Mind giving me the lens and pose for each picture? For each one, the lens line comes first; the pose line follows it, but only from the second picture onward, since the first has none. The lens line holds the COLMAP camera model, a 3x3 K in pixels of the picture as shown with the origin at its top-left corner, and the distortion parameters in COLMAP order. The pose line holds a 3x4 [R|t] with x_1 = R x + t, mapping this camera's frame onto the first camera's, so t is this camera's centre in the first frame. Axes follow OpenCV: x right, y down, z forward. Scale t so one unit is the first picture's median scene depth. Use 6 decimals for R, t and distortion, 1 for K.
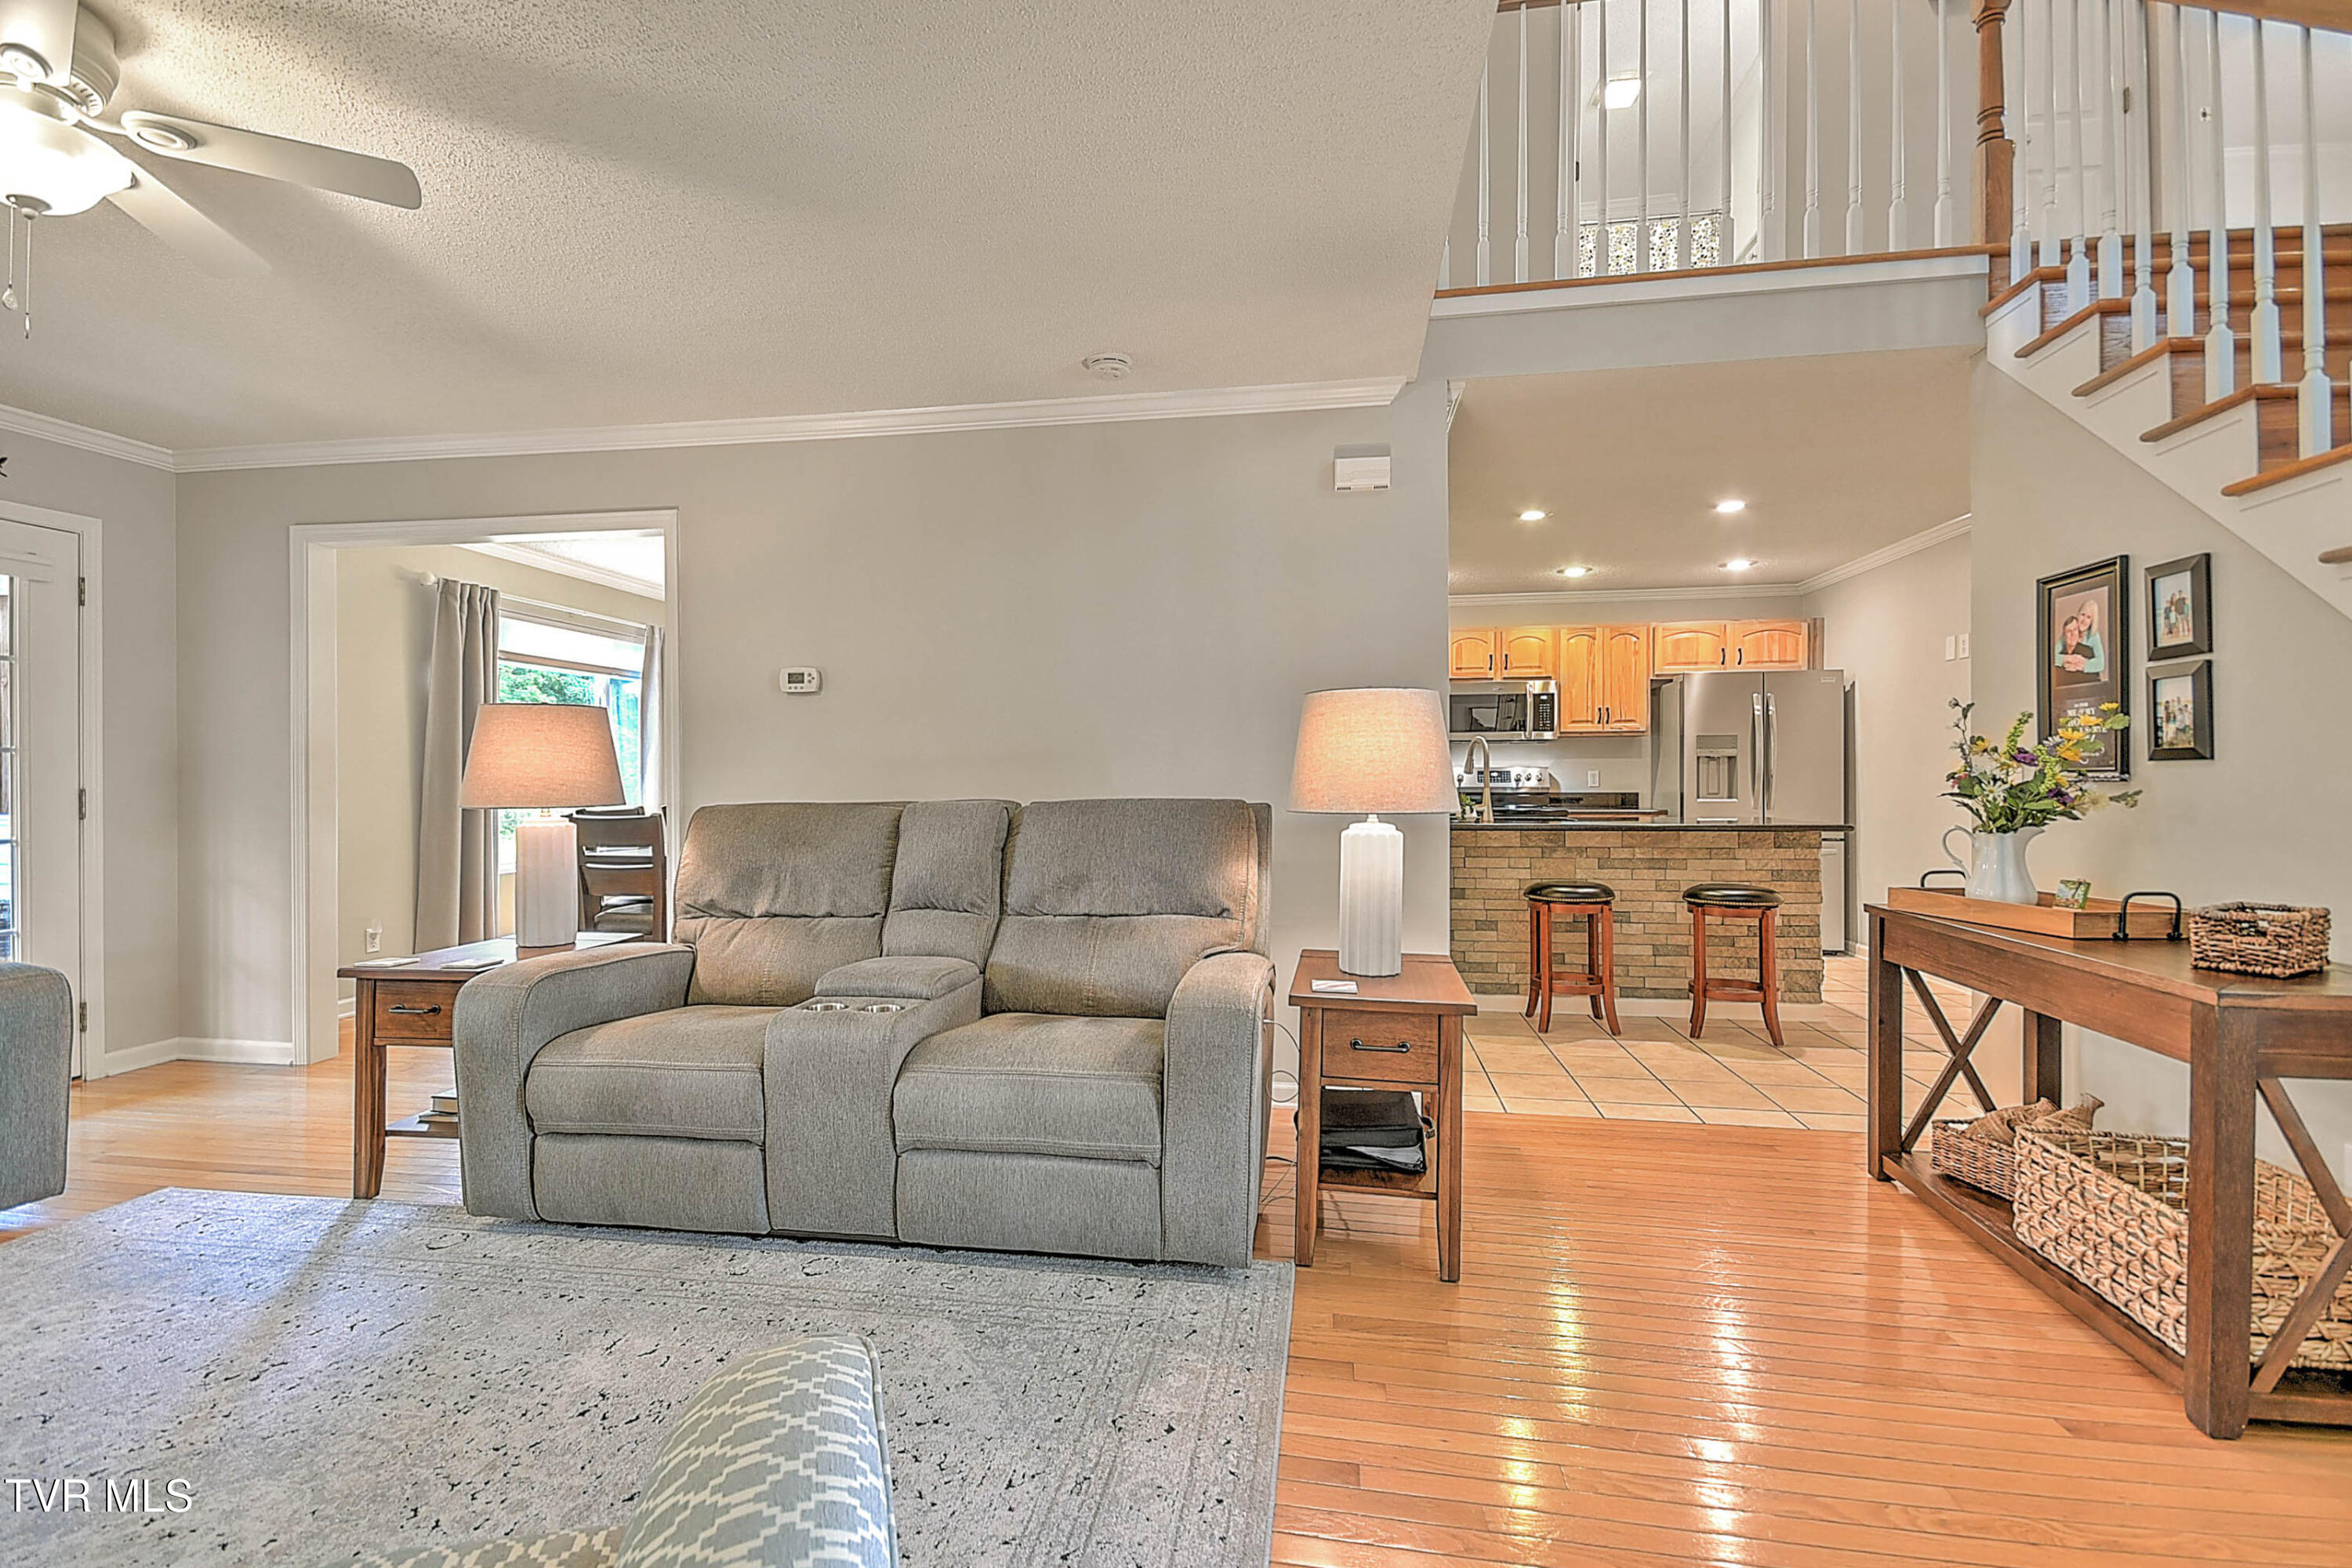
lens RADIAL K [[1028.6, 0, 1163.2], [0, 1028.6, 779.6], [0, 0, 1]] dist [0.010222, -0.001006]
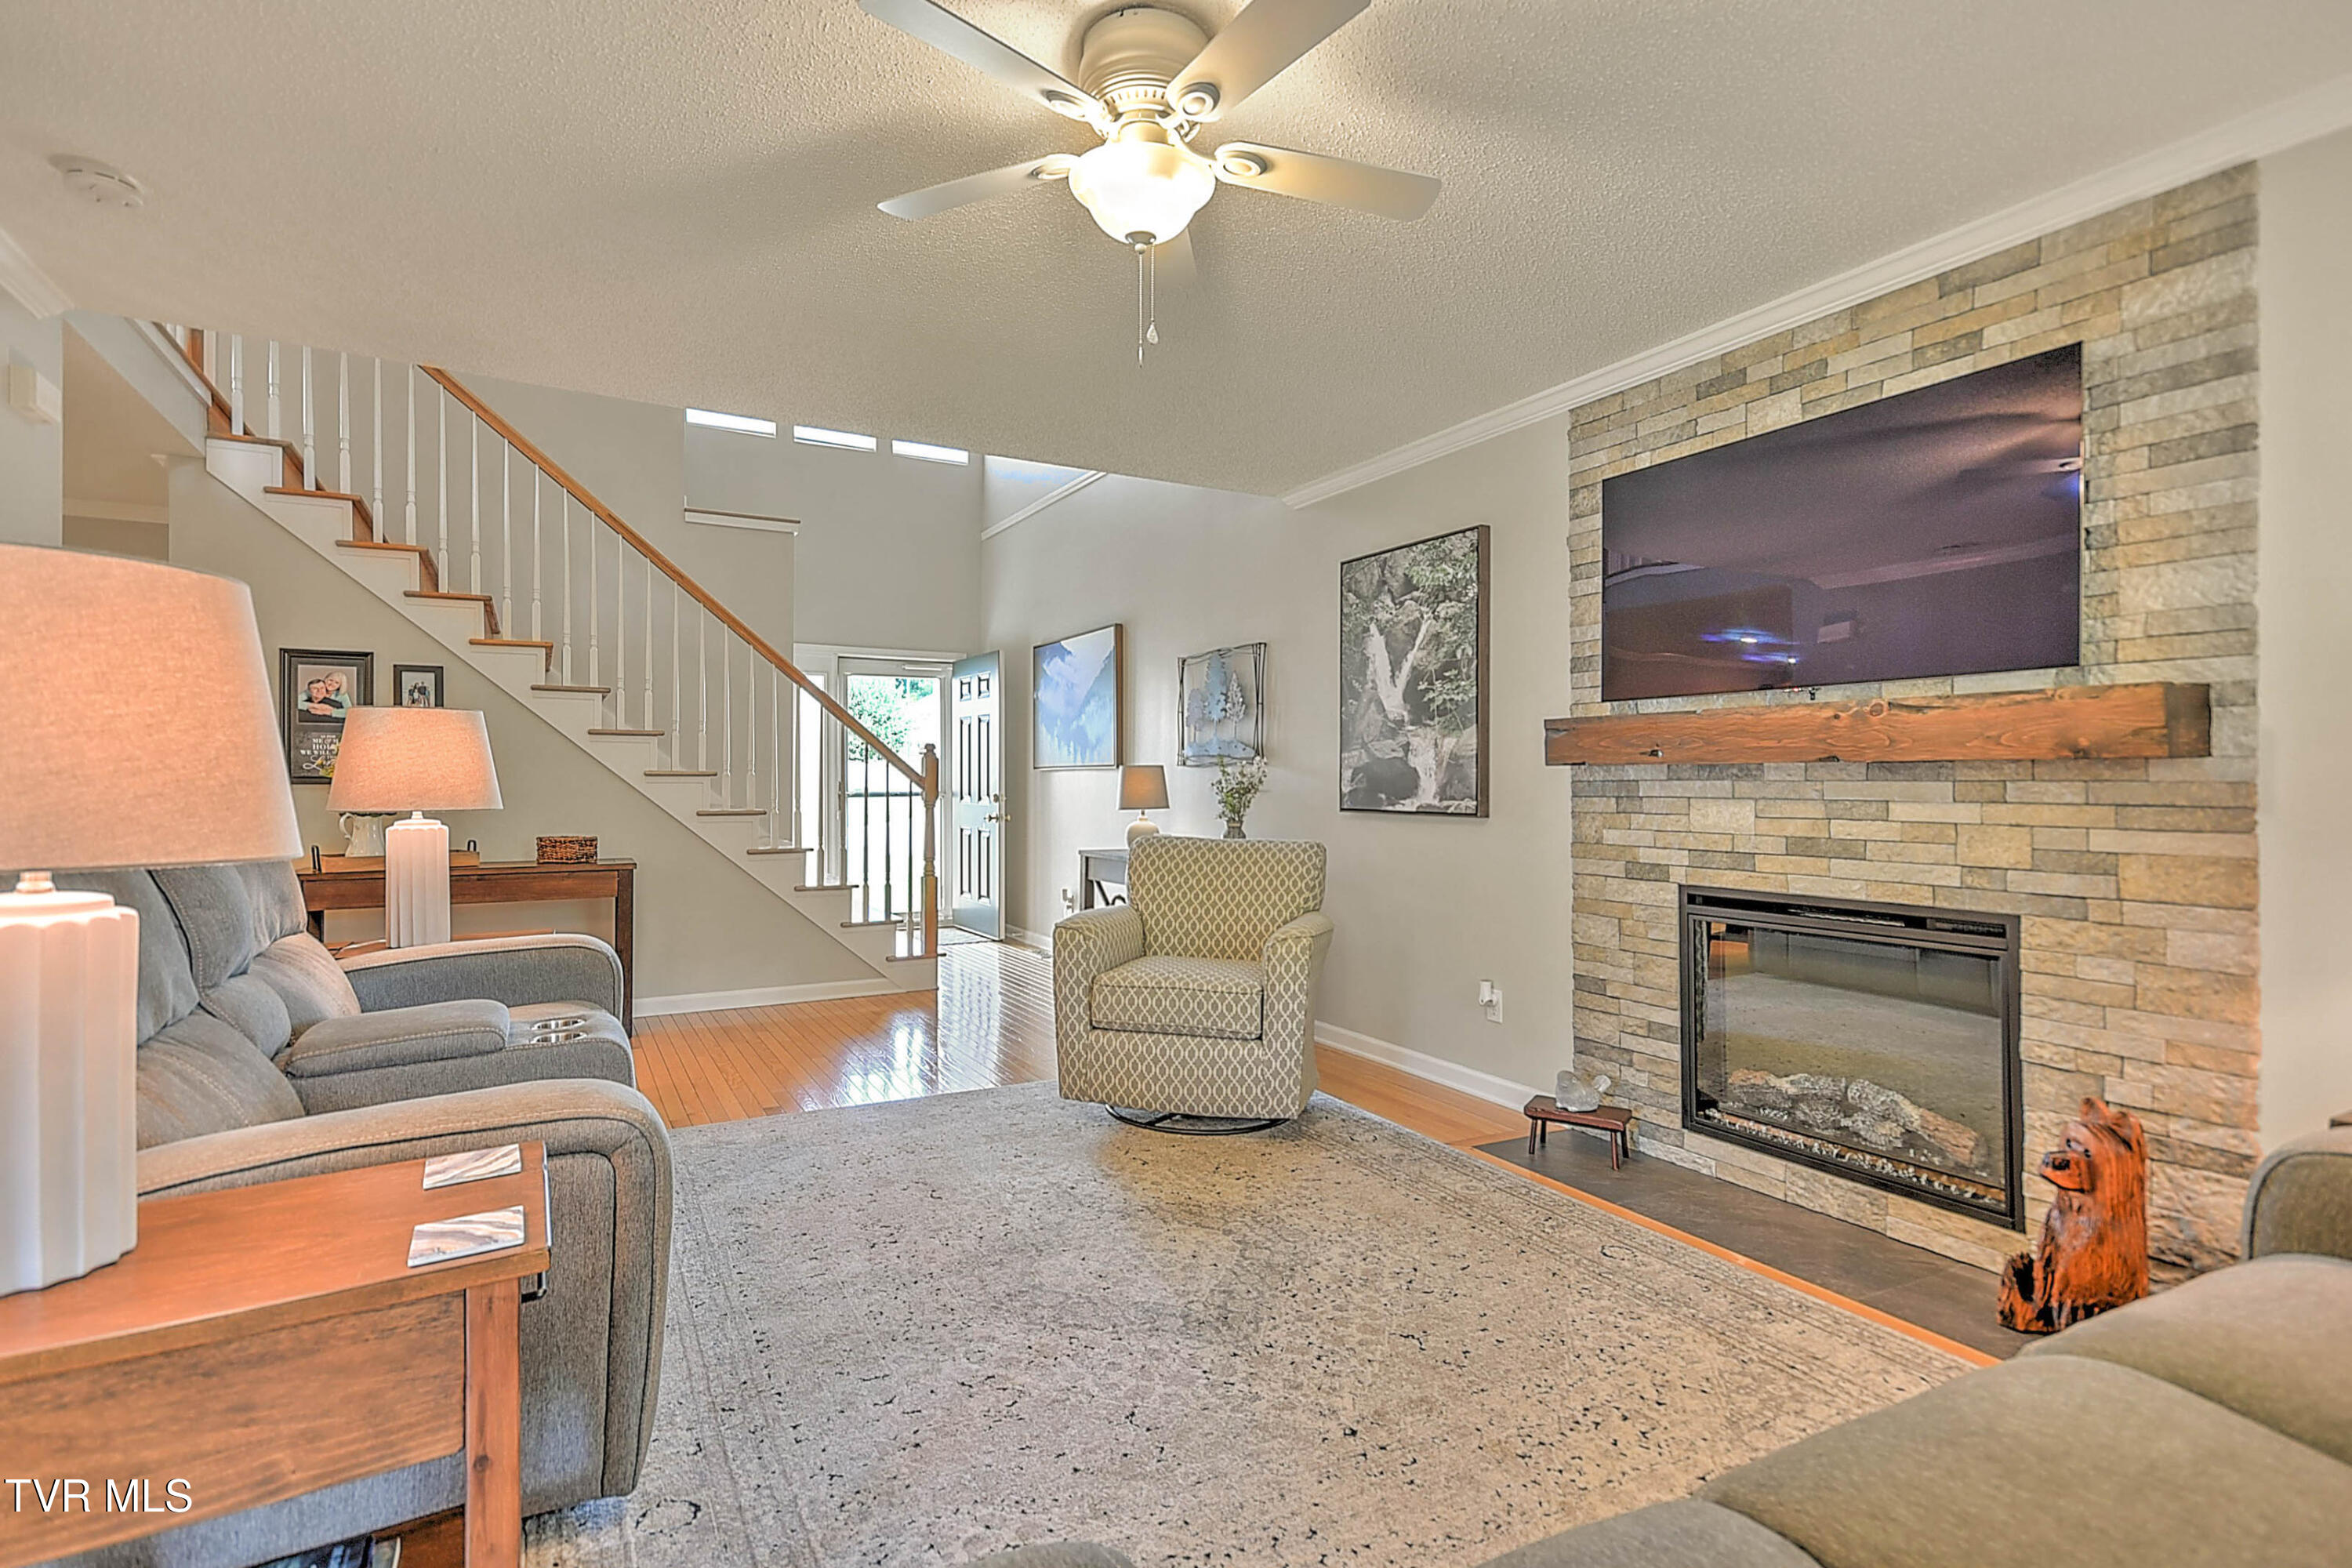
lens RADIAL K [[1111.0, 0, 1168.9], [0, 1111.0, 779.8], [0, 0, 1]] dist [0.011703, 0.000316]
pose [[-0.621872, 0.002762, 0.783114, -0.729106], [0.003295, 0.999994, -0.000910, -0.000020], [-0.783112, 0.002014, -0.621878, 0.611291]]
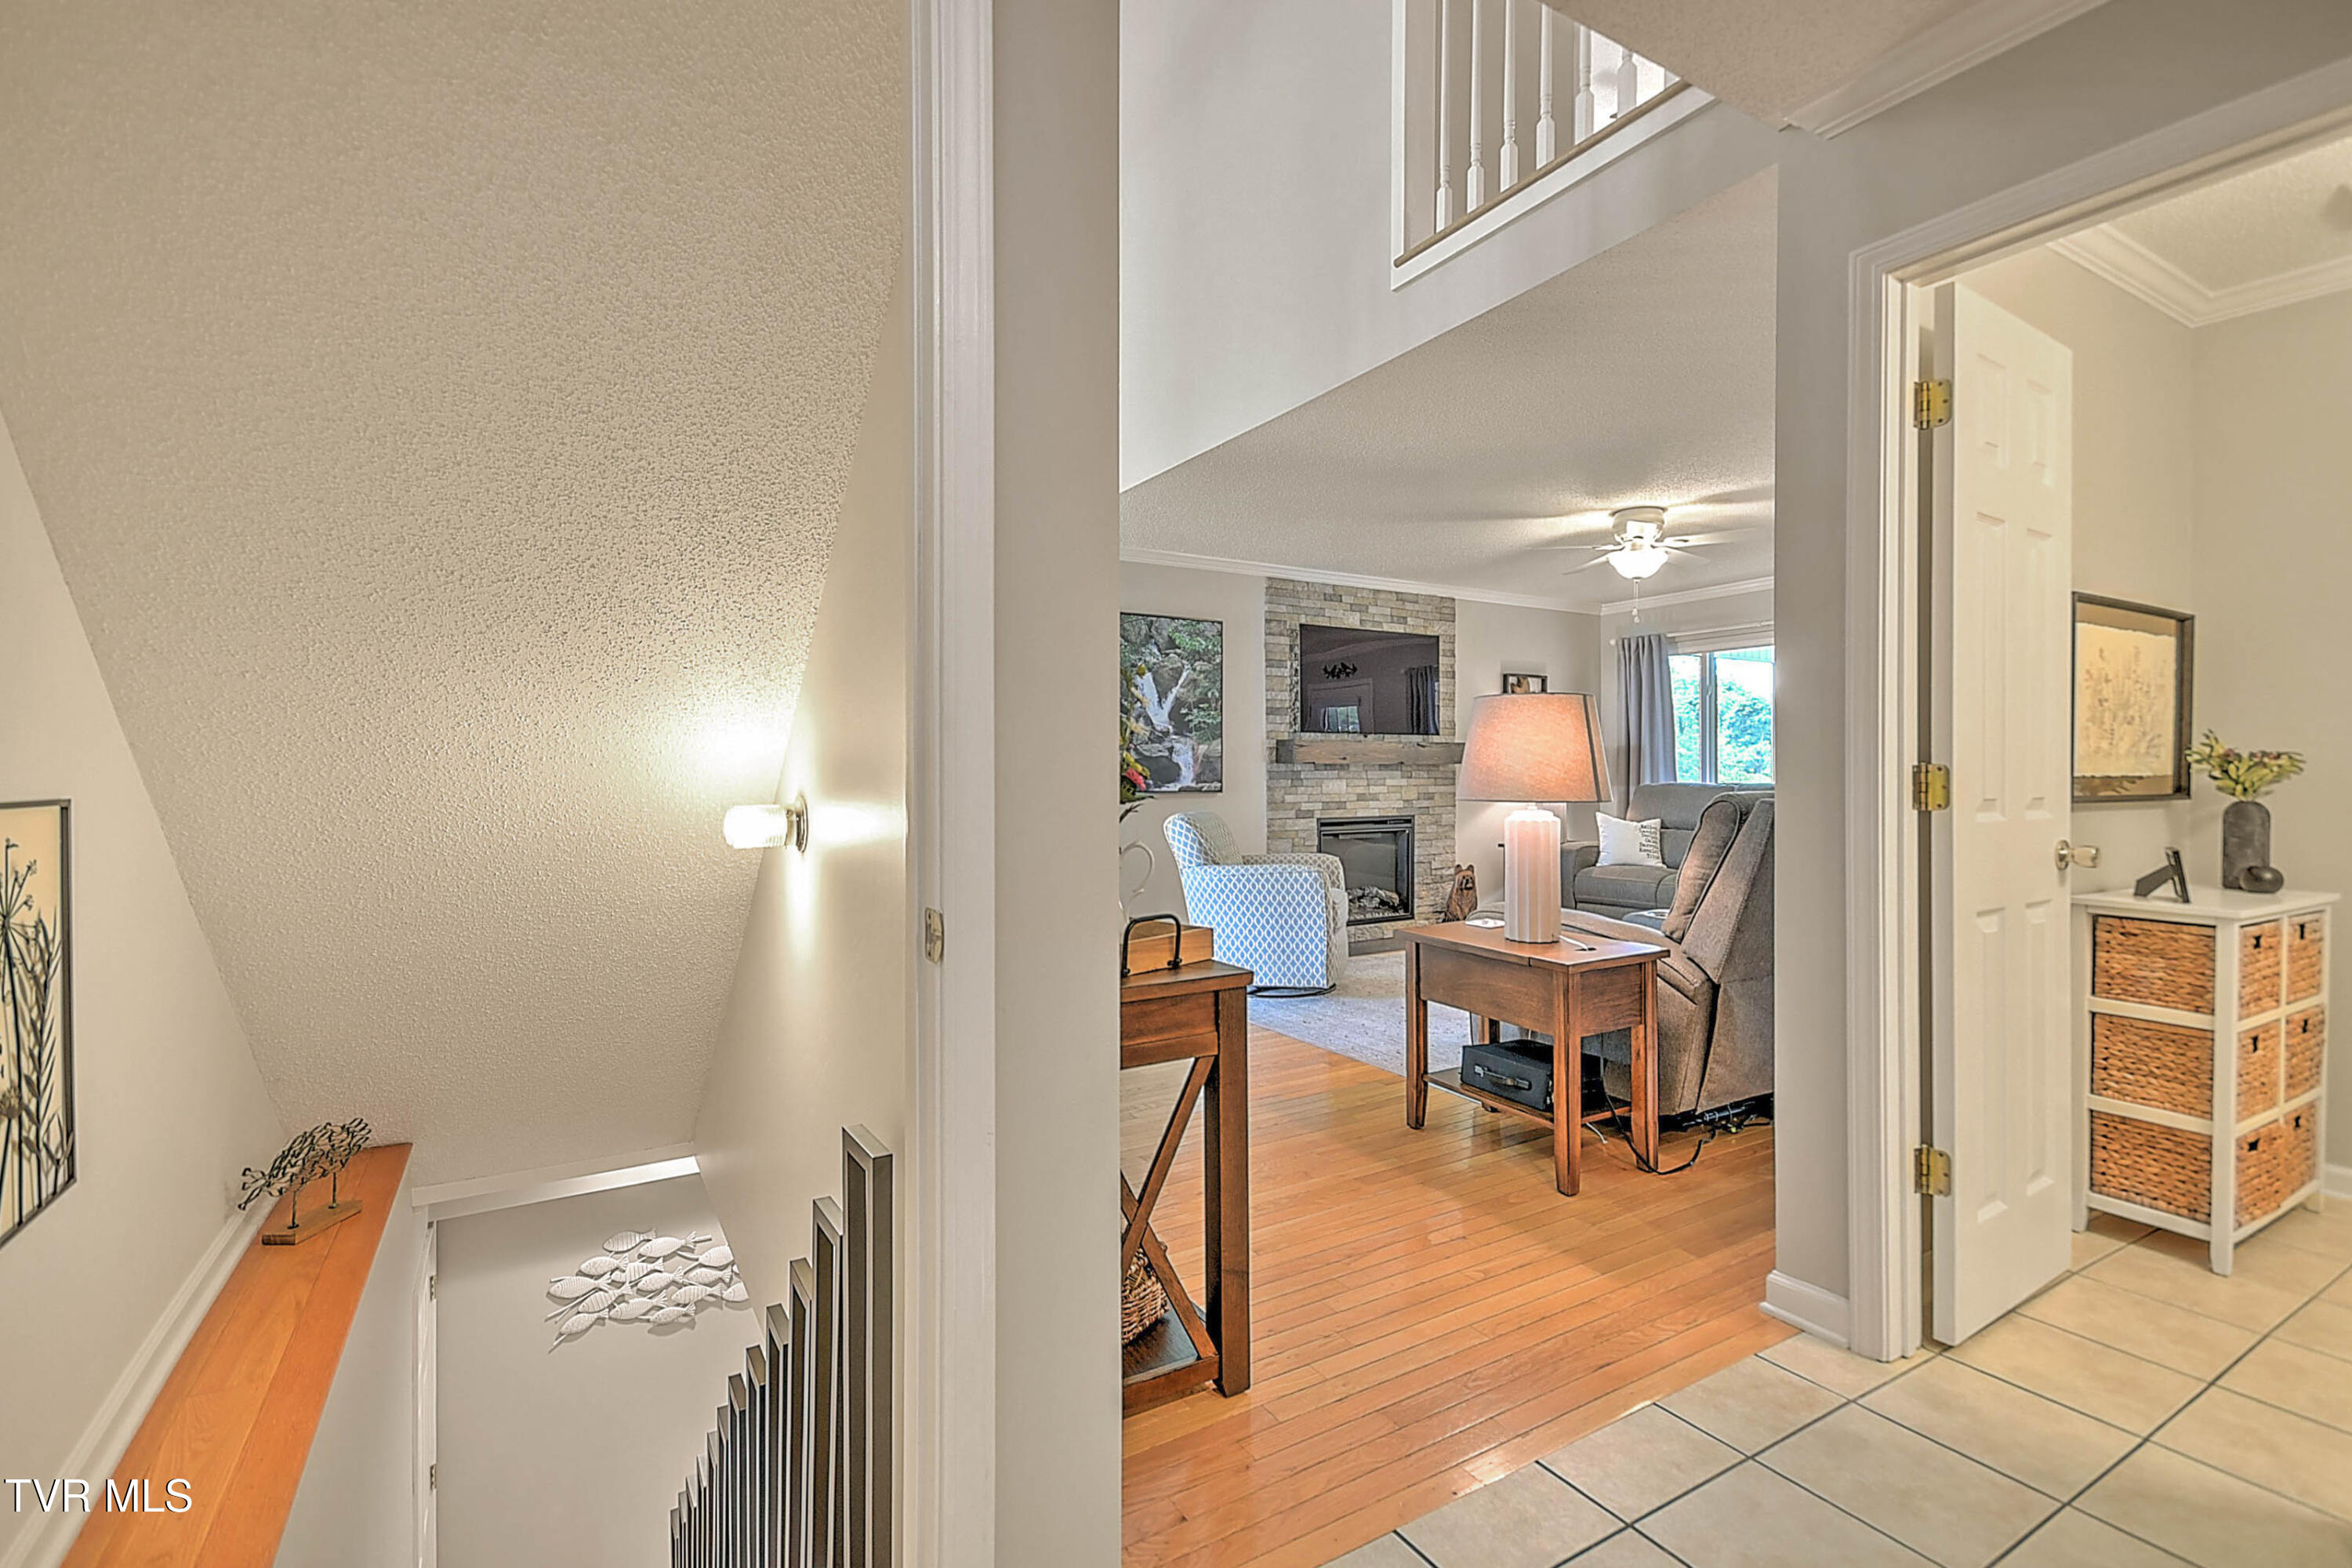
lens RADIAL K [[1028.6, 0, 1163.2], [0, 1028.6, 779.6], [0, 0, 1]] dist [0.010222, -0.001006]
pose [[-0.766168, 0.008705, -0.642582, 0.680480], [0.002392, 0.999940, 0.010693, -0.002707], [0.642636, 0.006655, -0.766142, 0.870640]]
